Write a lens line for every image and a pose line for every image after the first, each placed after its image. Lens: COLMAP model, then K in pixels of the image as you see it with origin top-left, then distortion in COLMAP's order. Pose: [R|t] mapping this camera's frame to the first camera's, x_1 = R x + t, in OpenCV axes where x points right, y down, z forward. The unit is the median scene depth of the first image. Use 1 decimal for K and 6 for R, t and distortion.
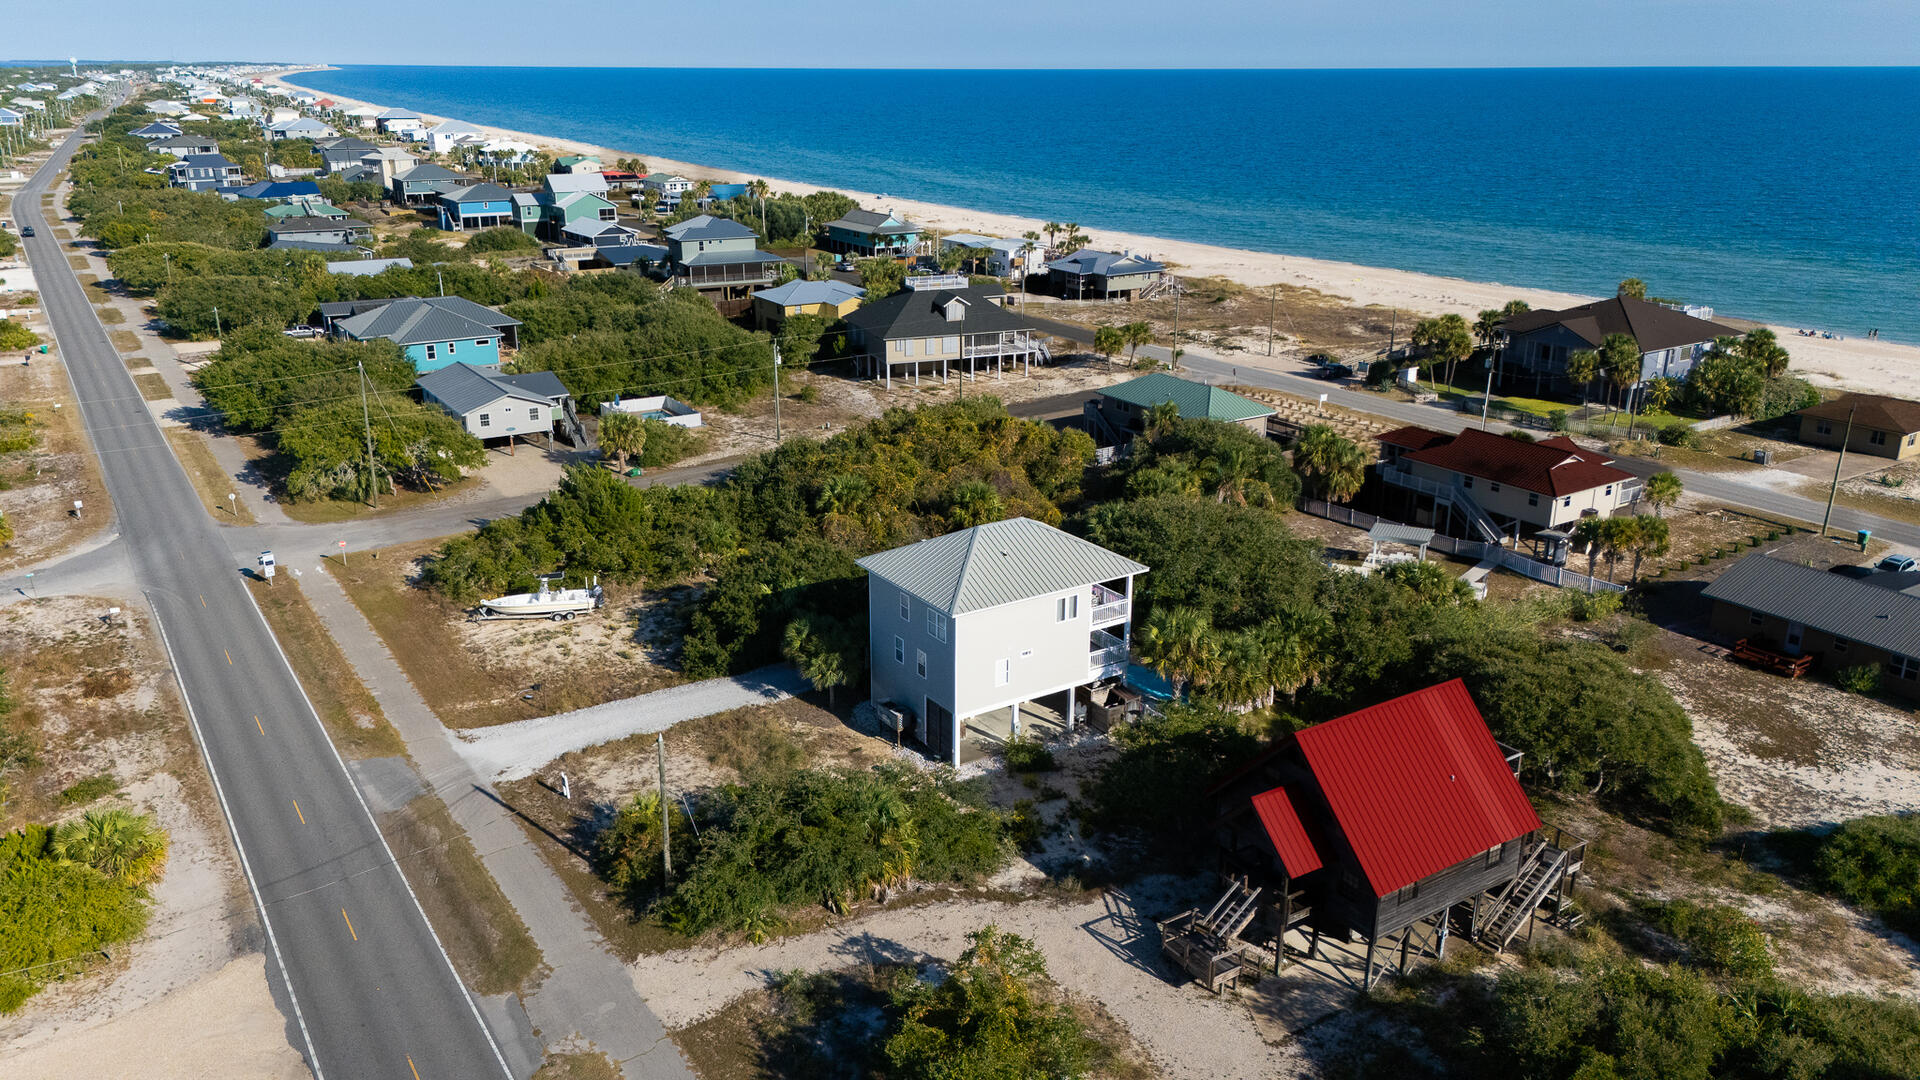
lens RADIAL K [[1411.1, 0, 960.0], [0, 1411.1, 540.0], [0, 0, 1]] dist [0.038671, -0.004281]
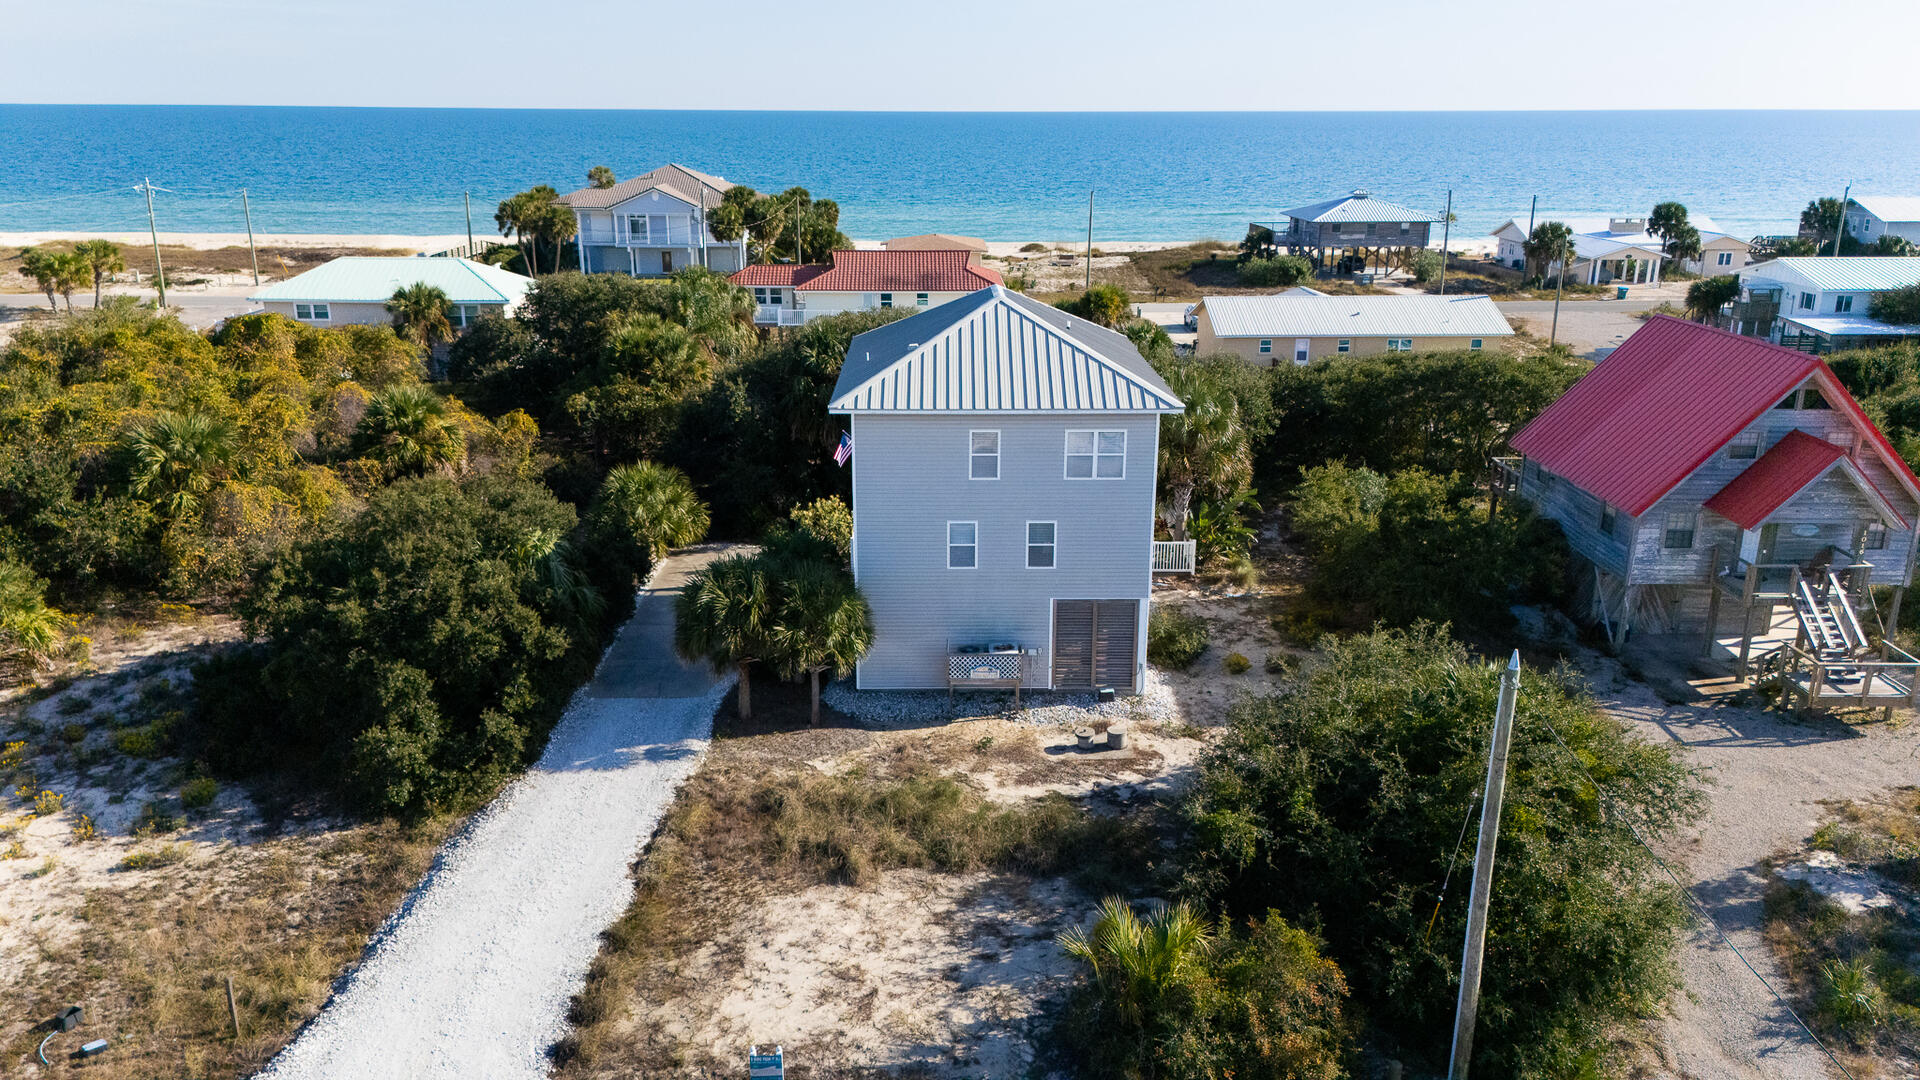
lens RADIAL K [[1411.1, 0, 960.0], [0, 1411.1, 540.0], [0, 0, 1]] dist [0.038671, -0.004281]
pose [[0.537755, -0.246389, 0.806296, -0.398271], [0.265306, 0.957214, 0.115562, 0.011643], [-0.800270, 0.151771, 0.580114, 0.577093]]
